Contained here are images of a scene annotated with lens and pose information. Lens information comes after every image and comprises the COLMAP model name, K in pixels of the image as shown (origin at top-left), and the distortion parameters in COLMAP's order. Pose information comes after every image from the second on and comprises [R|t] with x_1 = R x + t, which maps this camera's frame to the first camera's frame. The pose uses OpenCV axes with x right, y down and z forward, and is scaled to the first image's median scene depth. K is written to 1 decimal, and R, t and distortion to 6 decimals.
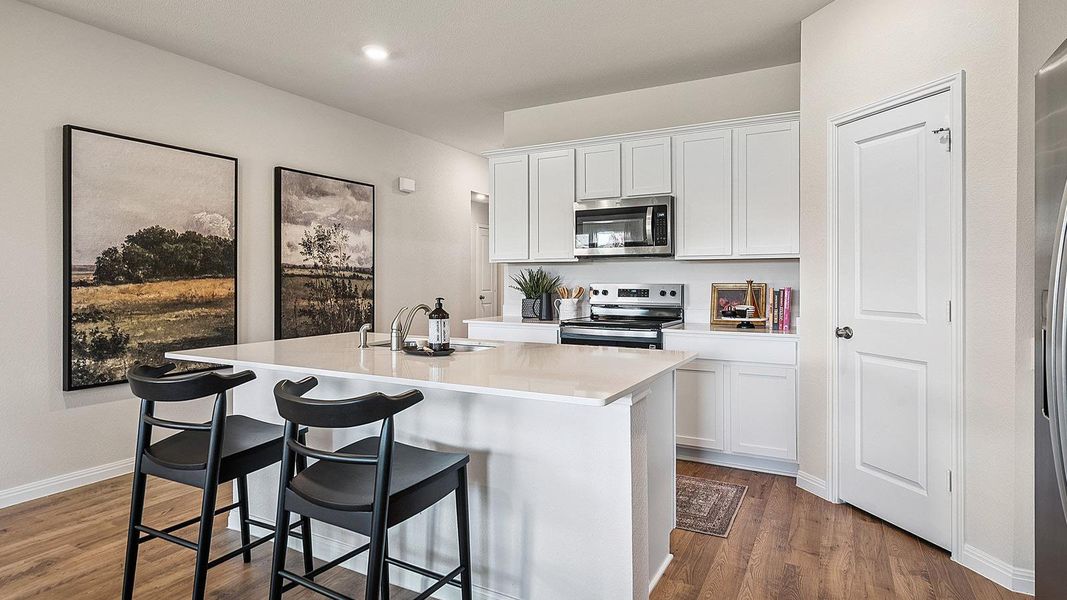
lens RADIAL K [[565.0, 0, 479.2], [0, 565.0, 278.4], [0, 0, 1]] dist [-0.004376, 0.004500]
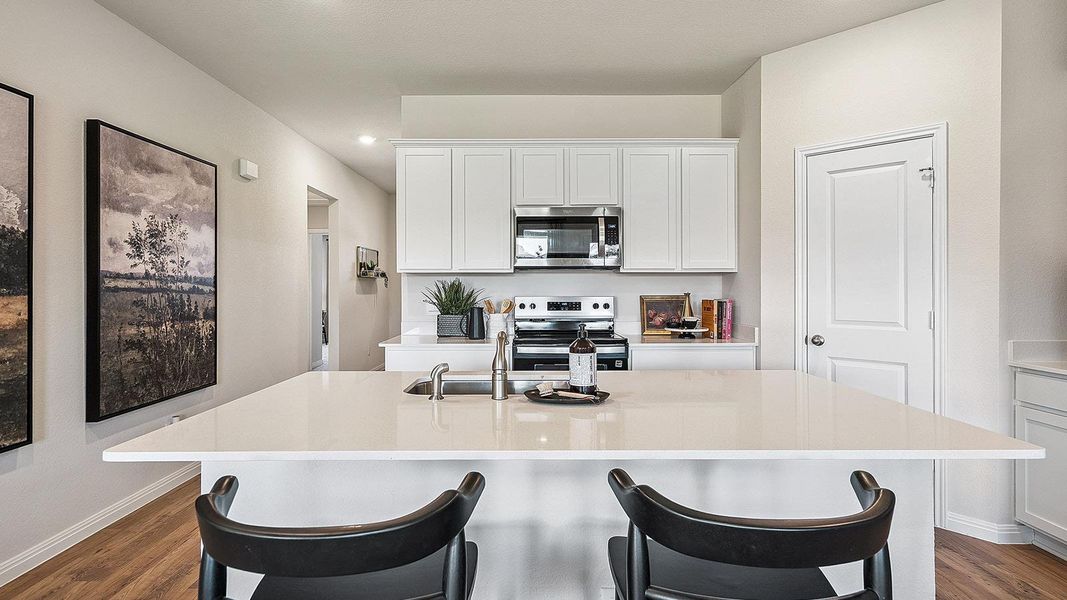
lens RADIAL K [[565.0, 0, 495.5], [0, 565.0, 278.9], [0, 0, 1]] dist [-0.004376, 0.004500]
pose [[0.860934, 0.003850, 0.508703, -0.294880], [0.002412, 0.999929, -0.011651, -0.009034], [-0.508712, 0.011258, 0.860863, 0.221573]]
